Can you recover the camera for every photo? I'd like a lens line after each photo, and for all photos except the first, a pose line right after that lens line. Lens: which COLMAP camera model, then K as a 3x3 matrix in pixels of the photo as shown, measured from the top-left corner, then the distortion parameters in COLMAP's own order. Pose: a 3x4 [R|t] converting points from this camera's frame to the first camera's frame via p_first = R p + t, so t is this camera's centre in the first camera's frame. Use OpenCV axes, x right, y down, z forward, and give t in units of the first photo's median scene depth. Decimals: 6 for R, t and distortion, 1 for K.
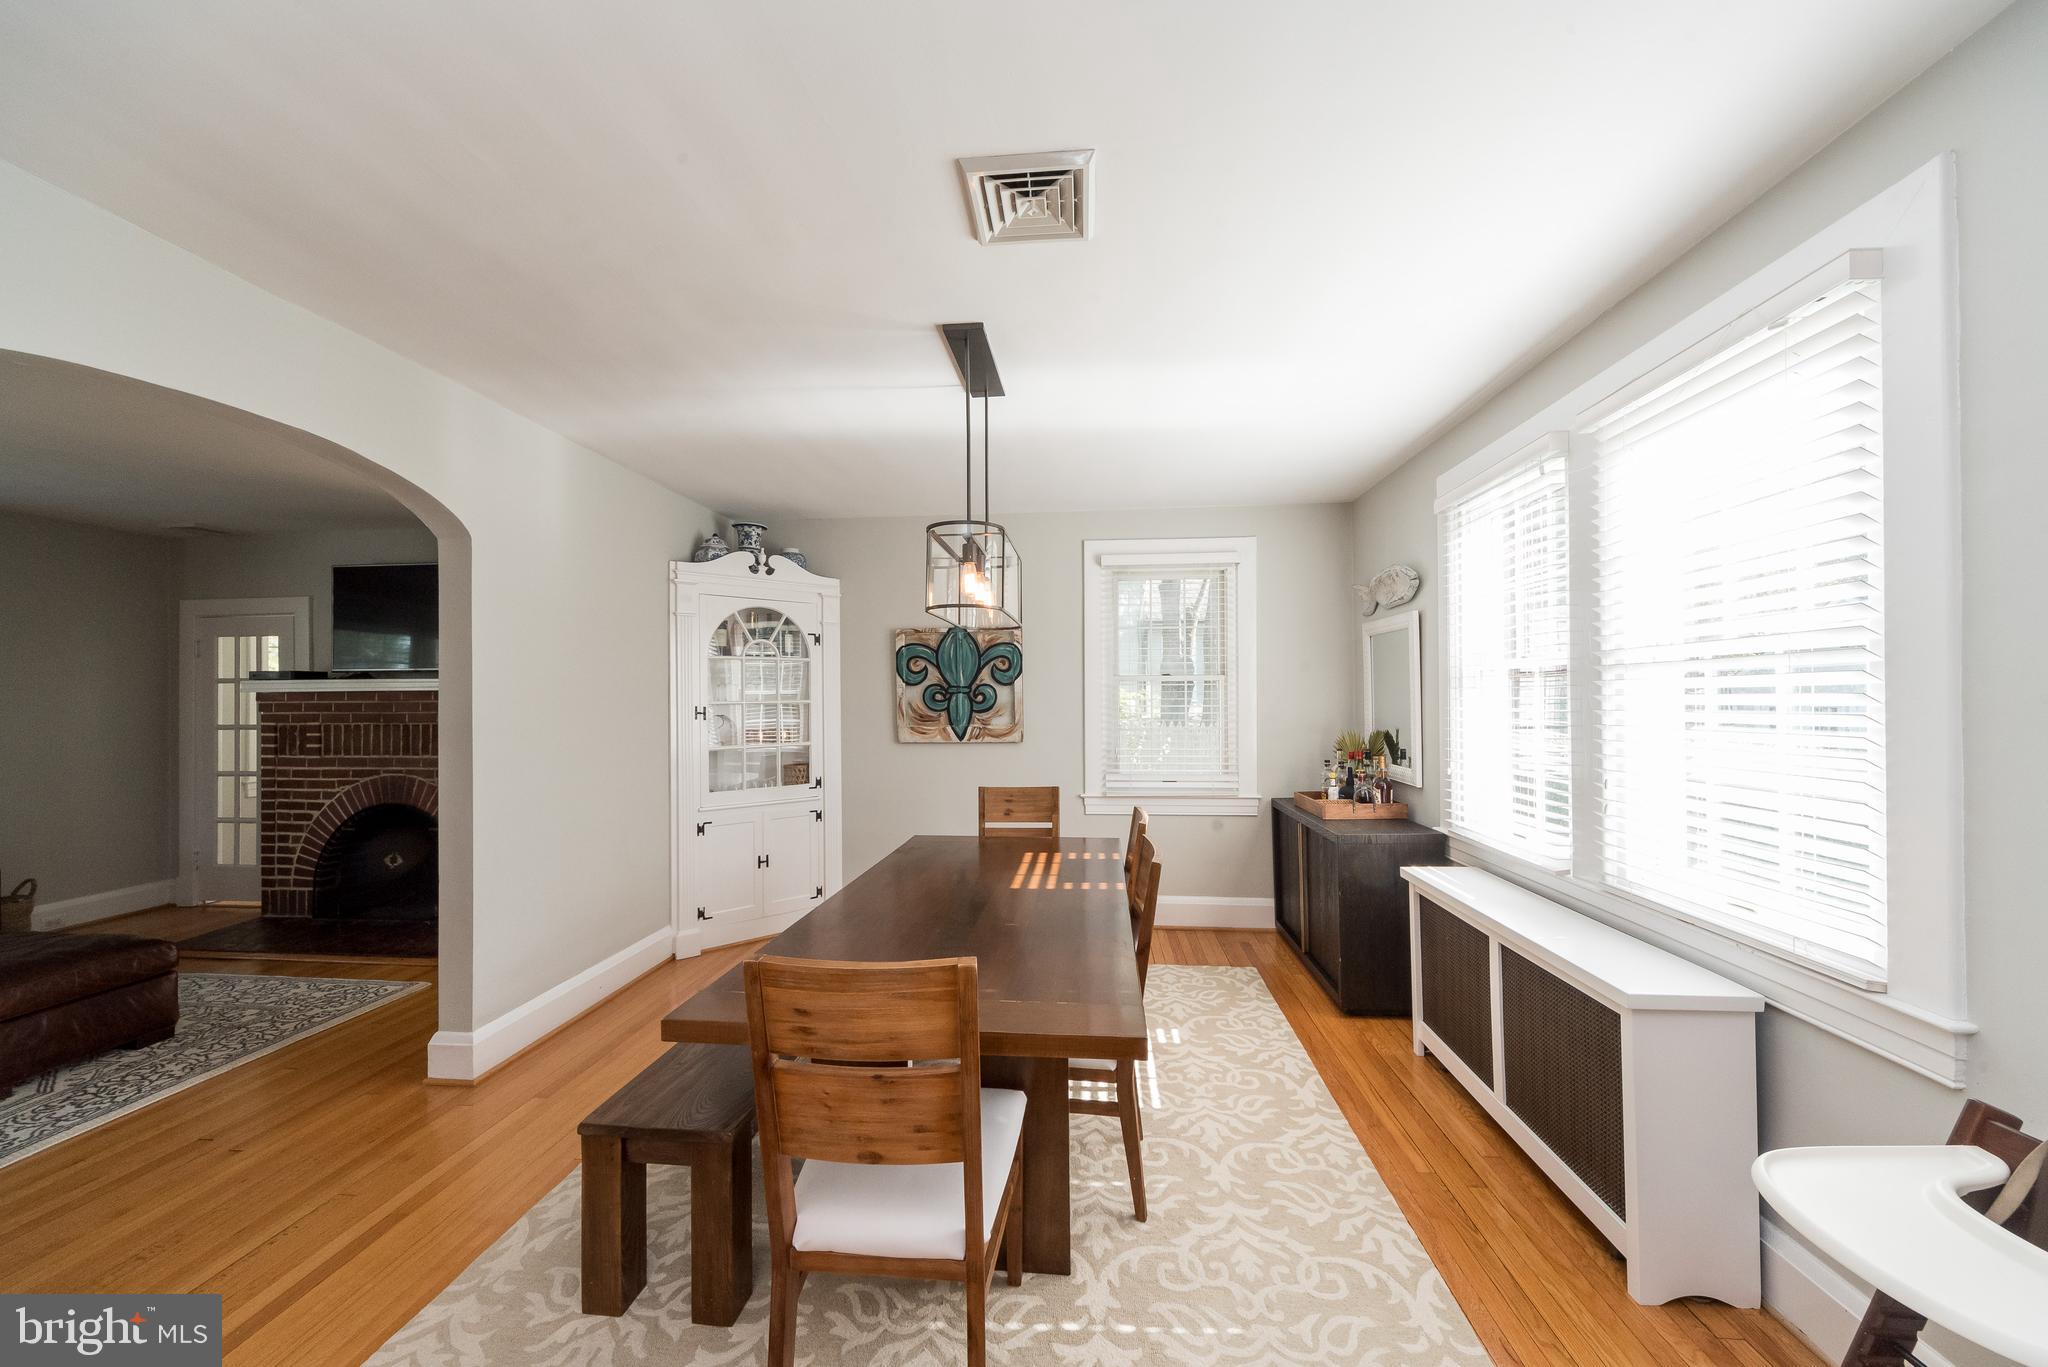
lens RADIAL K [[753.4, 0, 1021.1], [0, 753.4, 689.8], [0, 0, 1]] dist [0.000271, 0.000261]
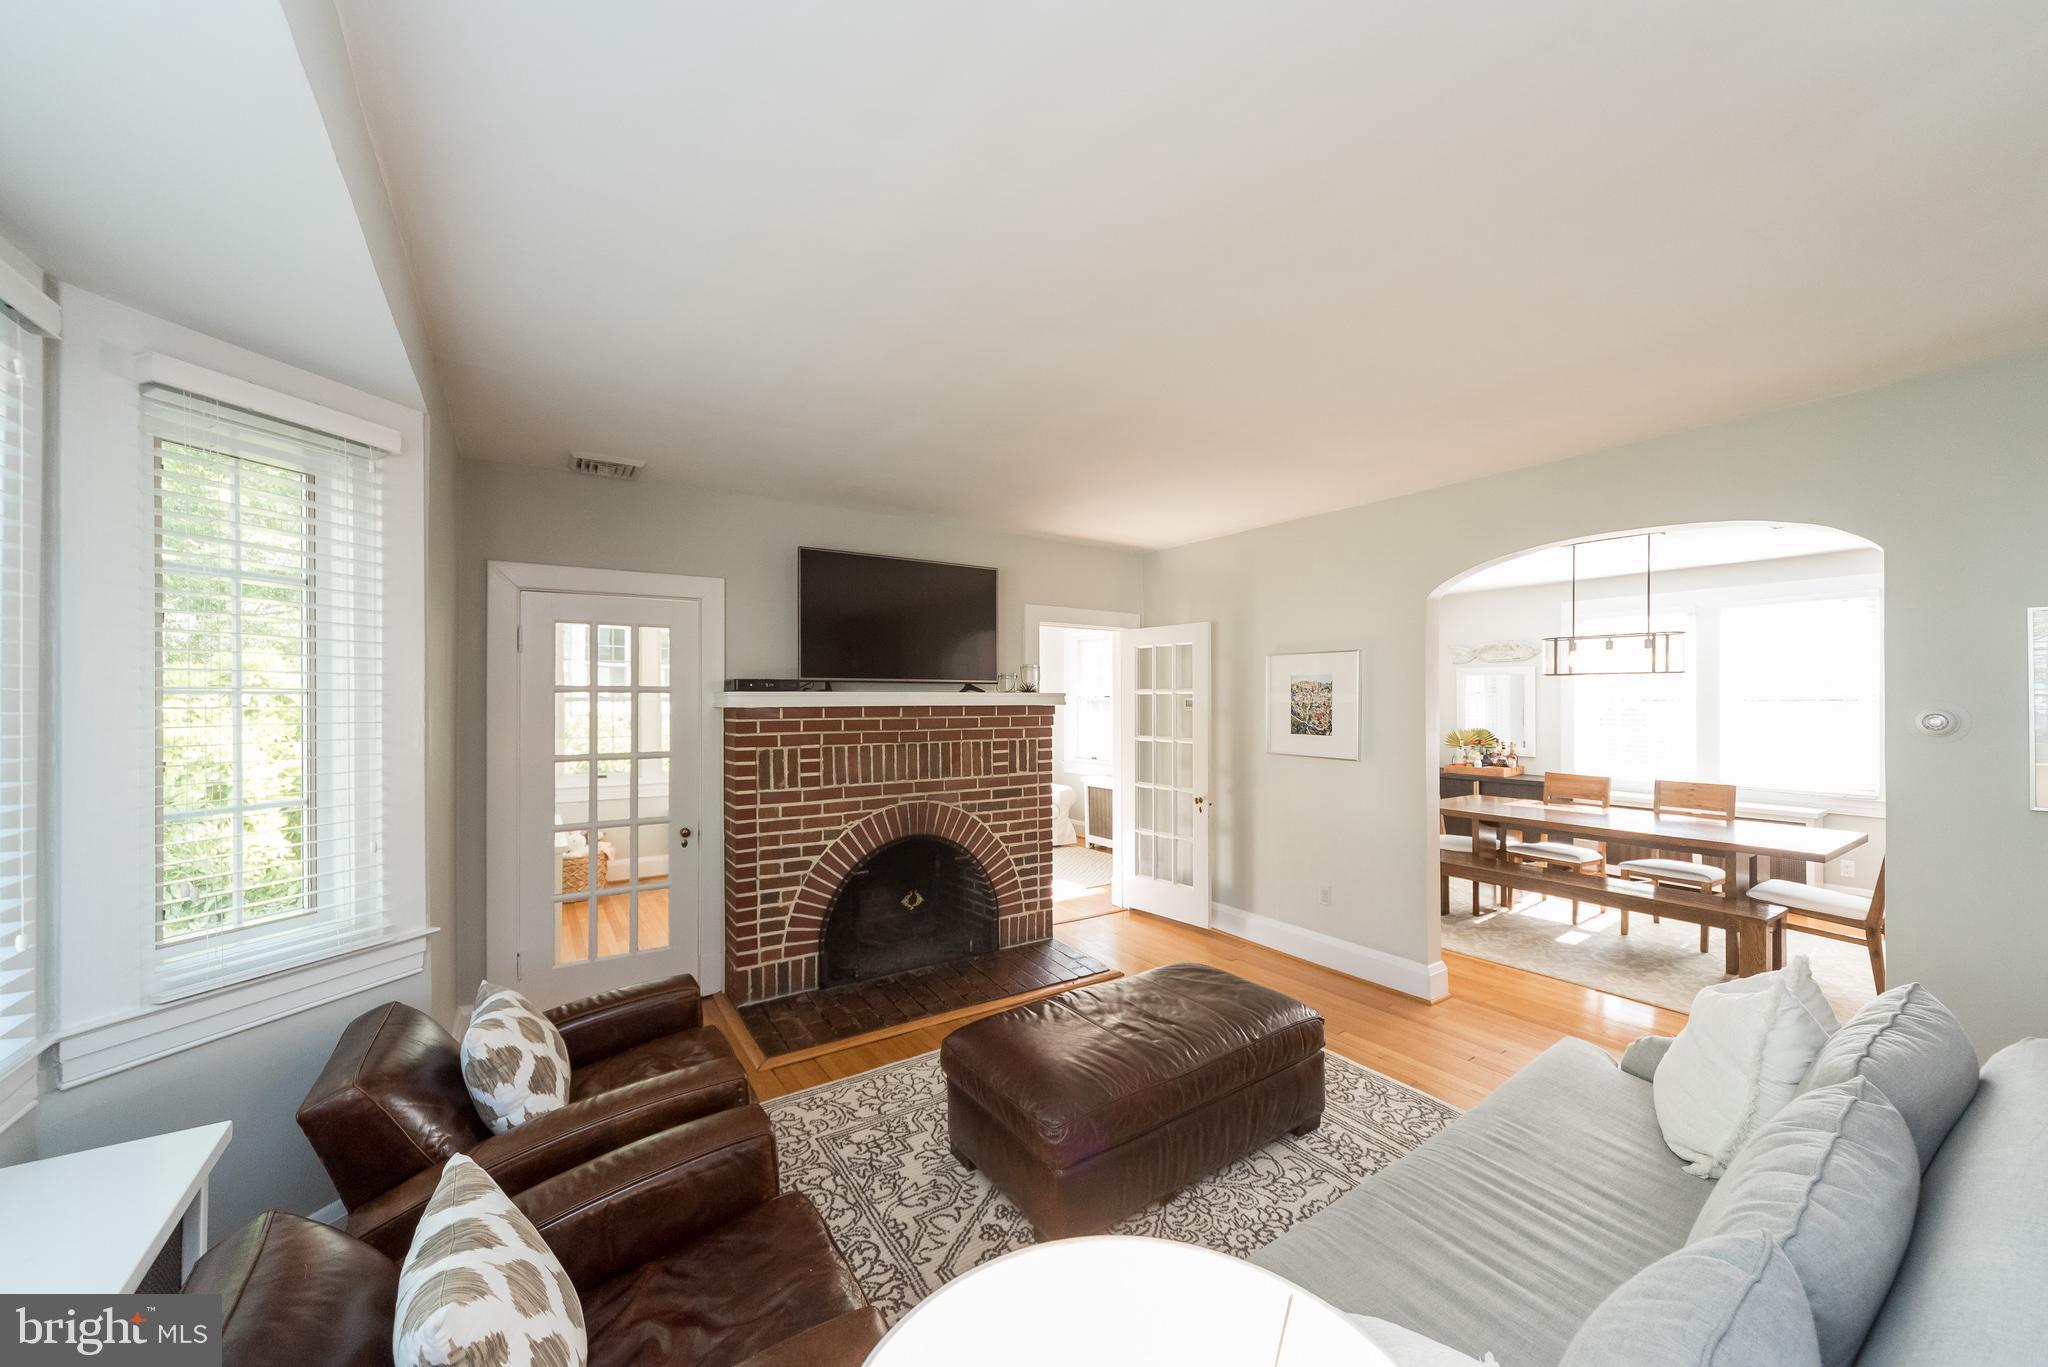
lens RADIAL K [[753.4, 0, 1015.0], [0, 753.4, 695.0], [0, 0, 1]] dist [0.000271, 0.000261]
pose [[0.781865, 0.008646, 0.623387, -1.271798], [-0.008018, 0.999961, -0.003812, -0.008207], [-0.623396, -0.002018, 0.781904, 0.246519]]
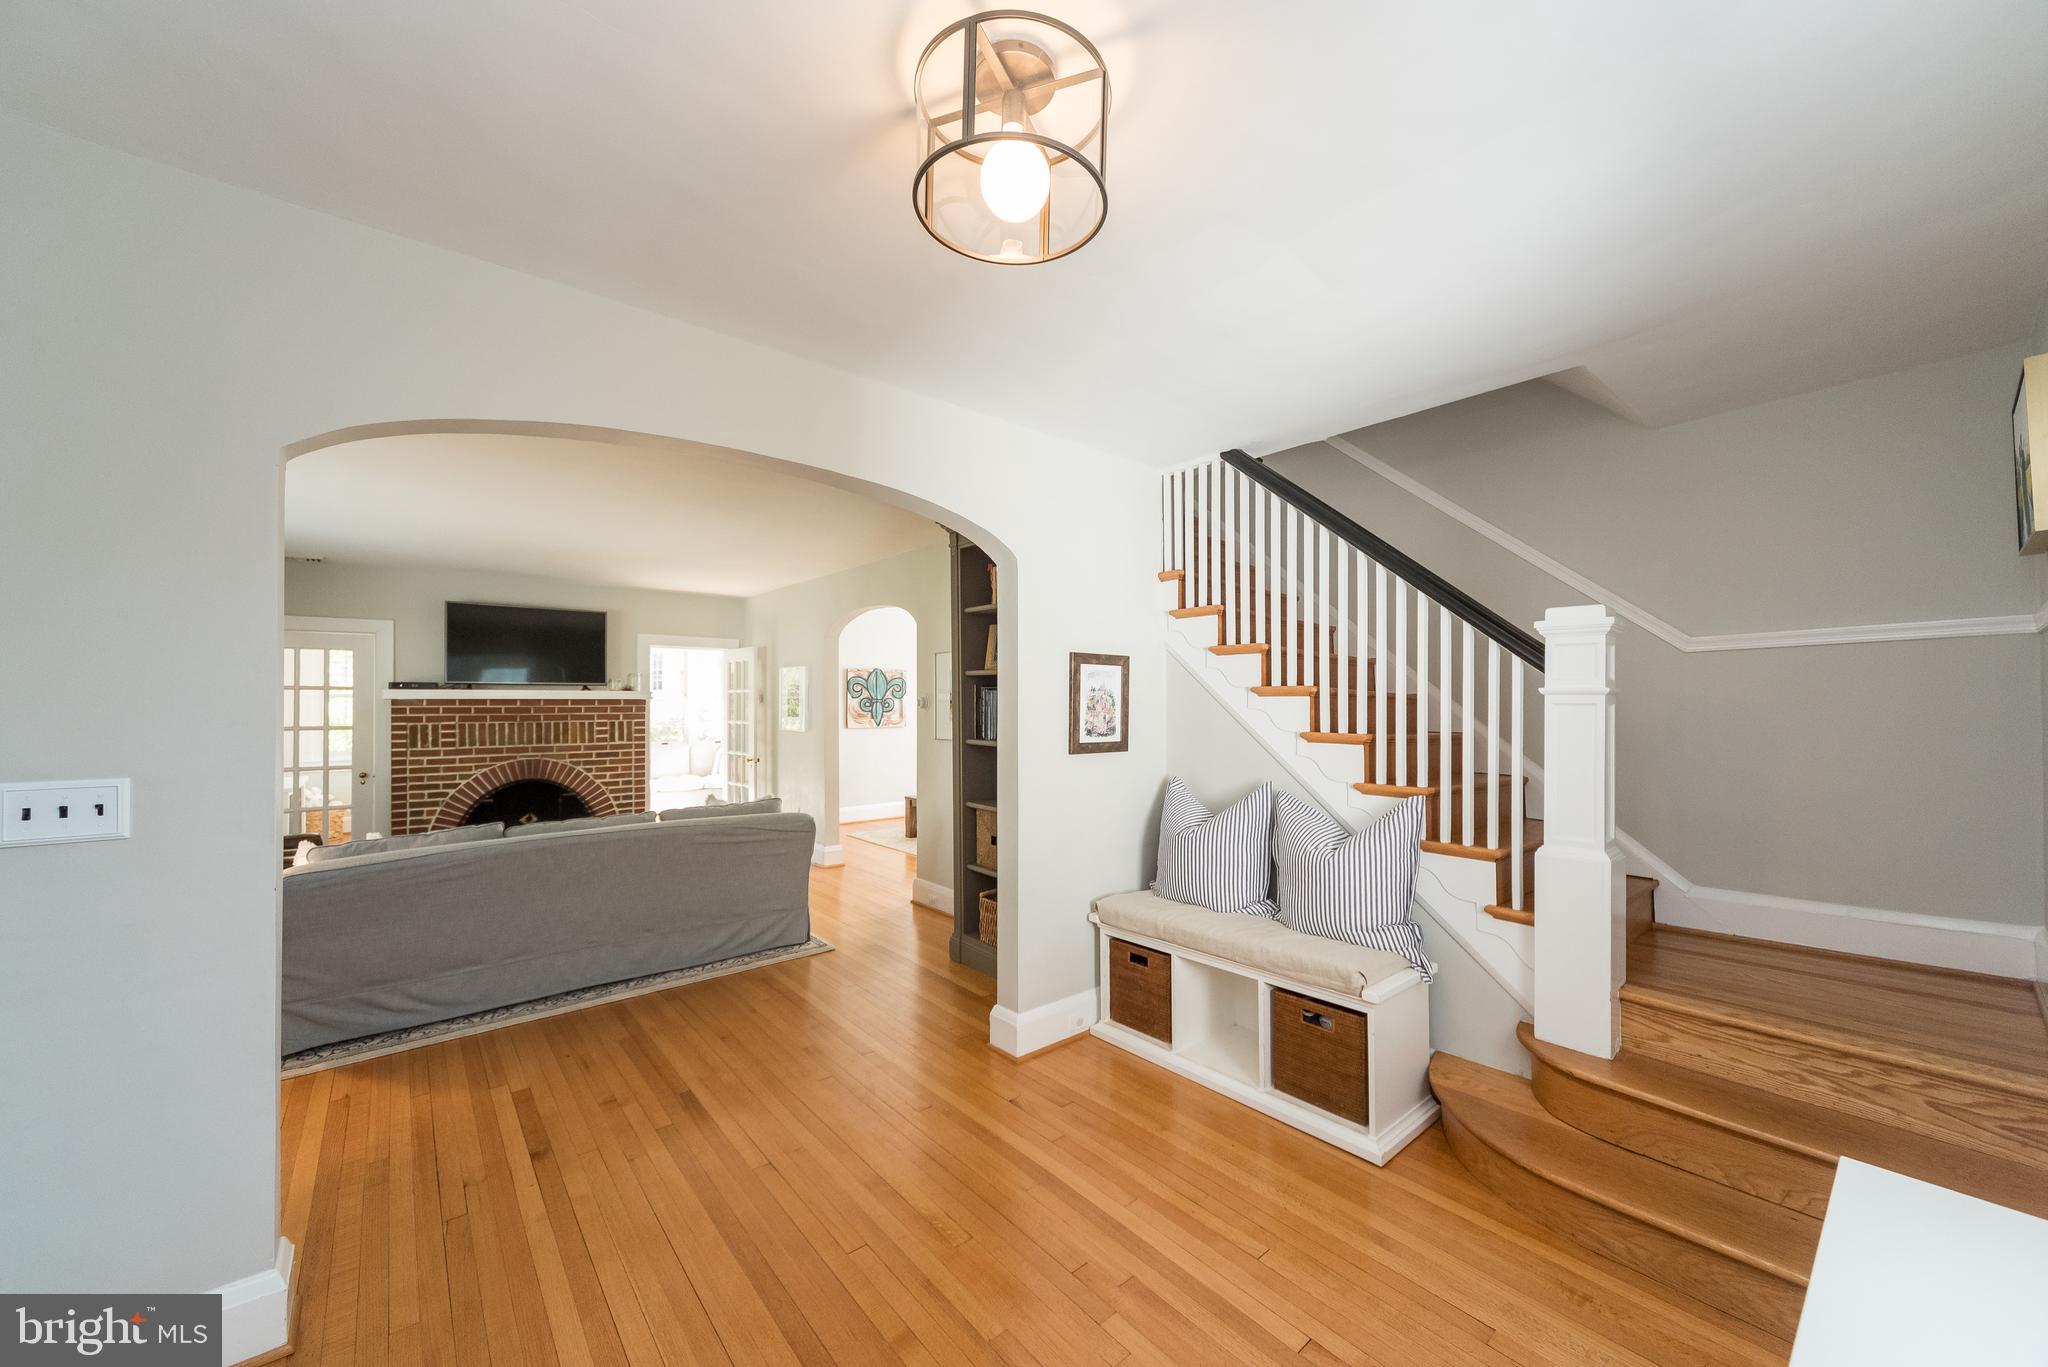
lens RADIAL K [[753.4, 0, 1025.6], [0, 753.4, 697.1], [0, 0, 1]] dist [0.000271, 0.000261]
pose [[0.708896, 0.010686, 0.705232, -1.157693], [-0.009003, 0.999941, -0.006102, -0.001207], [-0.705255, -0.002024, 0.708951, -0.638755]]
